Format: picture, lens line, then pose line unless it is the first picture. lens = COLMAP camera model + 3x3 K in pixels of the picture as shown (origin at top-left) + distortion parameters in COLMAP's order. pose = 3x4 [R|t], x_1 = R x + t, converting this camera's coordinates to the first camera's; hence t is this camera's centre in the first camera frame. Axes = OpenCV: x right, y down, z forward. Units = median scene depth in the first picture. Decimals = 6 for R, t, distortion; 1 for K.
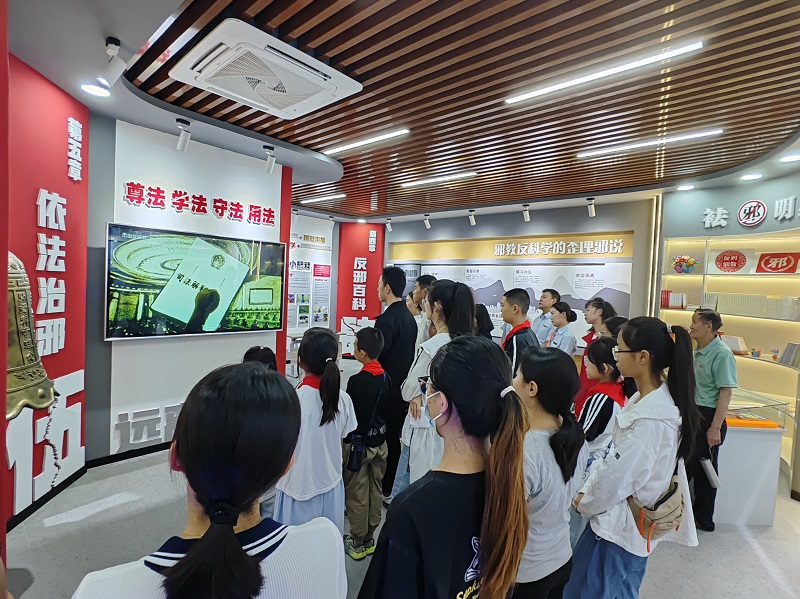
lens RADIAL K [[421.3, 0, 400.0], [0, 421.3, 299.5], [0, 0, 1]] dist [-0.000242, -0.000054]
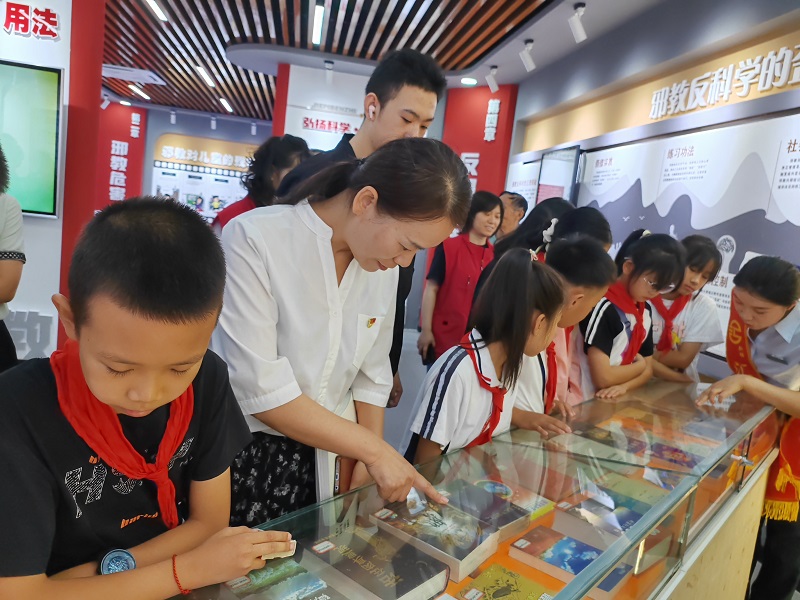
lens RADIAL K [[626.3, 0, 400.0], [0, 626.3, 300.0], [0, 0, 1]] dist [0.012899, 0.004686]
pose [[0.785234, 0.125424, -0.606364, 0.369964], [-0.102730, 0.992087, 0.072175, 0.040965], [0.610618, 0.005617, 0.791905, 0.334751]]
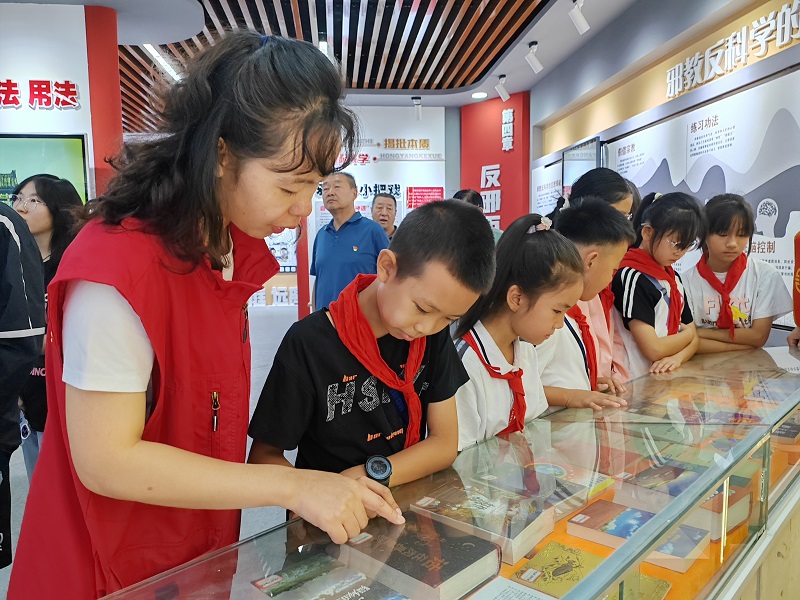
lens RADIAL K [[622.4, 0, 400.0], [0, 622.4, 300.0], [0, 0, 1]] dist [0.012673, 0.011610]
pose [[0.749840, -0.004624, -0.661603, 0.369705], [0.027167, 0.999347, 0.023807, 0.053749], [0.661061, -0.035825, 0.749476, 0.345081]]
